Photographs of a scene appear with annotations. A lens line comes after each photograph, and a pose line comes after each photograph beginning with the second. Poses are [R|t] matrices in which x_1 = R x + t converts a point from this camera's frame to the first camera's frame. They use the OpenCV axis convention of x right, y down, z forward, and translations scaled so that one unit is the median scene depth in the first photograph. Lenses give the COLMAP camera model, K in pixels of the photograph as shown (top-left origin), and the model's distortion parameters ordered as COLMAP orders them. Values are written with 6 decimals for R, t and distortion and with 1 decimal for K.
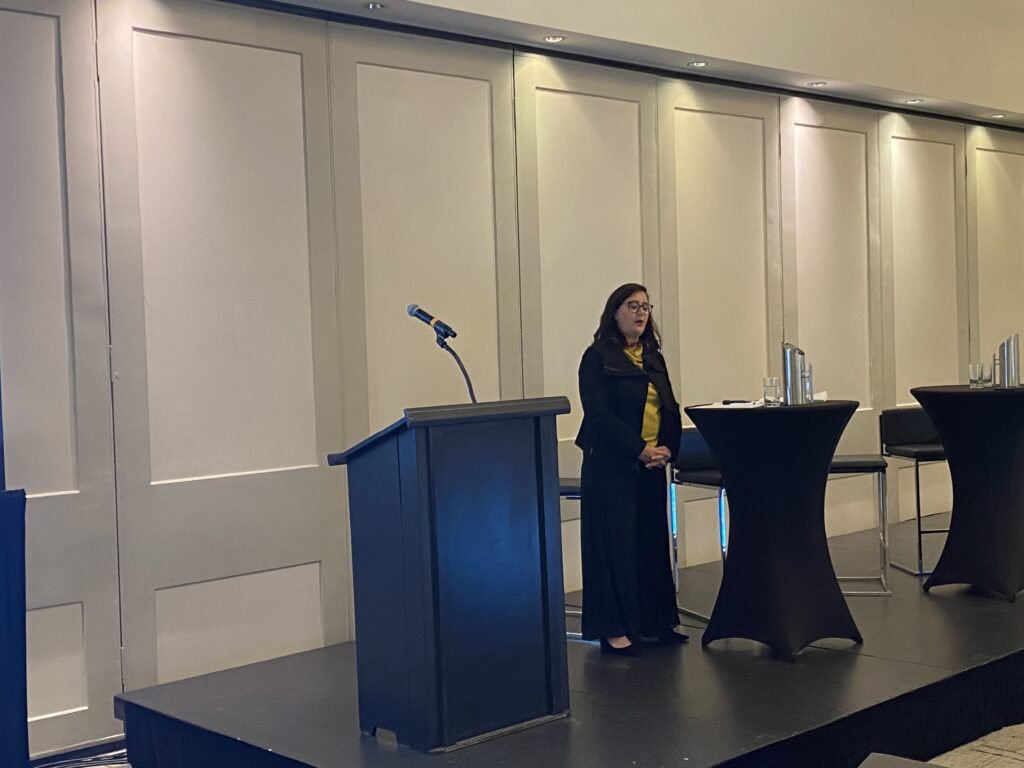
lens RADIAL K [[1356.6, 0, 509.8], [0, 1356.6, 377.7], [0, 0, 1]] dist [0.045612, 0.000000]
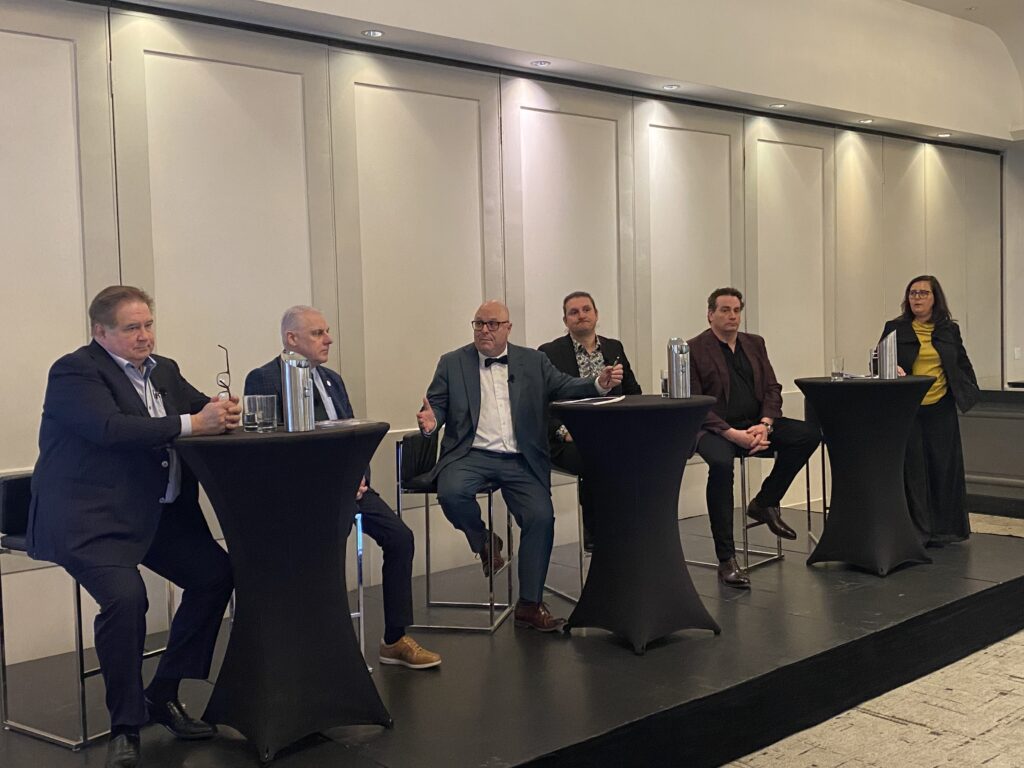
lens RADIAL K [[1127.8, 0, 513.6], [0, 1127.8, 383.0], [0, 0, 1]] dist [0.050623, 0.000000]
pose [[0.999309, 0.009299, -0.035994, 0.294953], [-0.008498, 0.999714, 0.022350, -0.018868], [0.036191, -0.022029, 0.999102, 0.280950]]
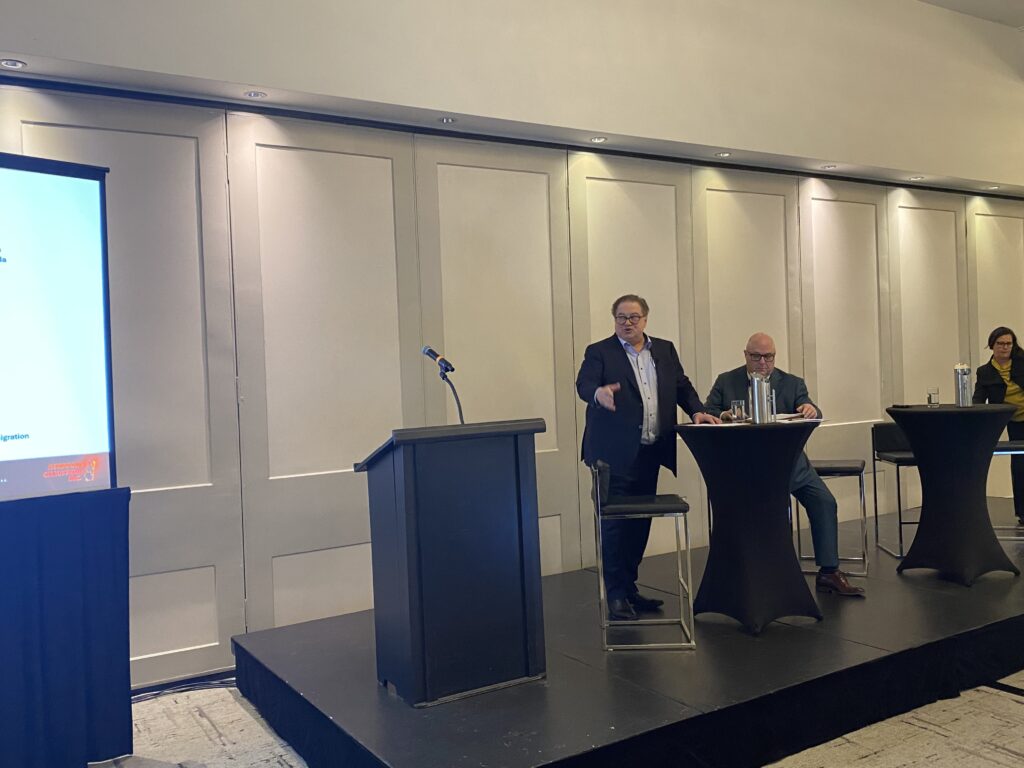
lens RADIAL K [[913.2, 0, 512.1], [0, 913.2, 380.6], [0, 0, 1]] dist [0.037134, -0.055847]
pose [[0.981735, -0.002564, -0.190239, 0.120571], [0.000928, 0.999962, -0.008686, -0.009515], [0.190254, 0.008351, 0.981699, 0.122777]]
